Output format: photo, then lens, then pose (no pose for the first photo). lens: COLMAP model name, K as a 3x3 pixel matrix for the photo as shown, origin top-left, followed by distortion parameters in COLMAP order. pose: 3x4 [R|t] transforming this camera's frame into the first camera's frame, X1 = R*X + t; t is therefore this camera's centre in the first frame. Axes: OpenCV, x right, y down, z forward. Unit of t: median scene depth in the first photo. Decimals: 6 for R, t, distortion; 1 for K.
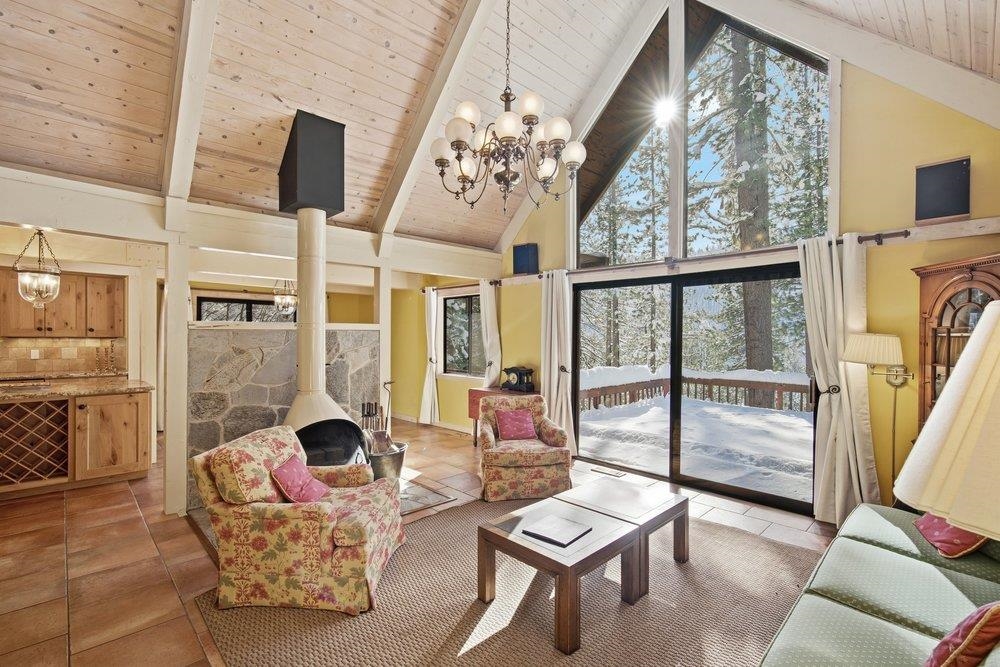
lens RADIAL K [[455.2, 0, 502.9], [0, 455.2, 335.9], [0, 0, 1]] dist [-0.001537, 0.000385]
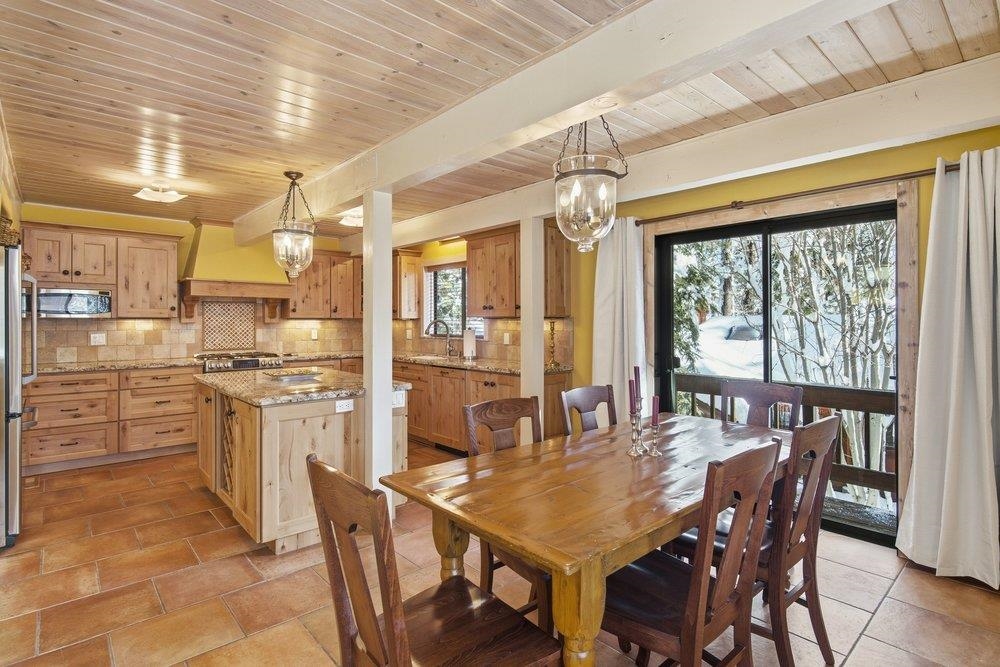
lens RADIAL K [[496.7, 0, 505.4], [0, 496.7, 318.8], [0, 0, 1]] dist [-0.002977, -0.001561]
pose [[-0.029653, -0.006720, -0.999538, -0.132089], [0.005008, 0.999964, -0.006872, 0.010722], [0.999548, -0.005210, -0.029618, 1.012813]]
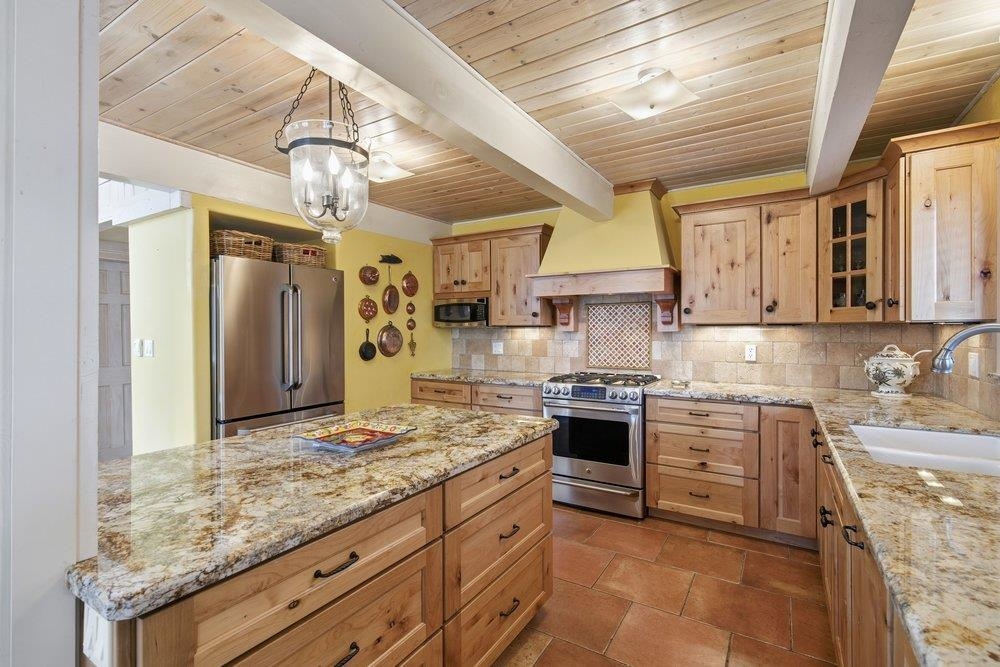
lens RADIAL K [[455.2, 0, 501.0], [0, 455.2, 332.5], [0, 0, 1]] dist [-0.001537, 0.000385]
pose [[-0.969759, 0.002185, -0.244055, -0.778246], [0.002080, 0.999998, 0.000687, 0.009511], [0.244056, 0.000158, -0.969761, 1.032883]]
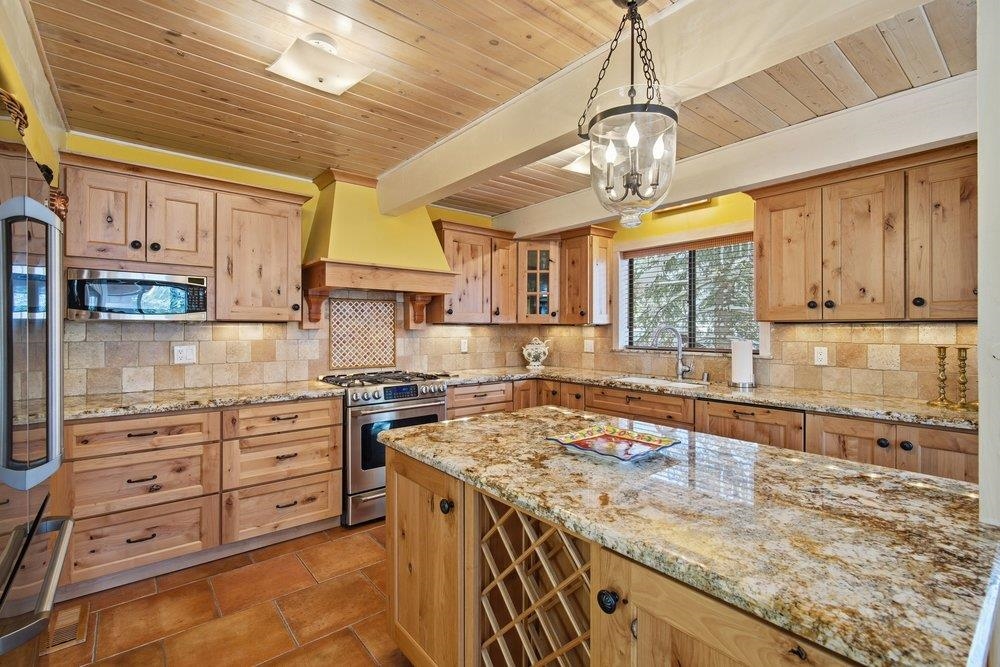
lens RADIAL K [[455.2, 0, 503.6], [0, 455.2, 327.0], [0, 0, 1]] dist [-0.001537, 0.000385]
pose [[-0.080628, -0.005955, -0.996726, -0.488760], [0.002124, 0.999979, -0.006146, 0.010178], [0.996742, -0.002612, -0.080614, 0.679960]]
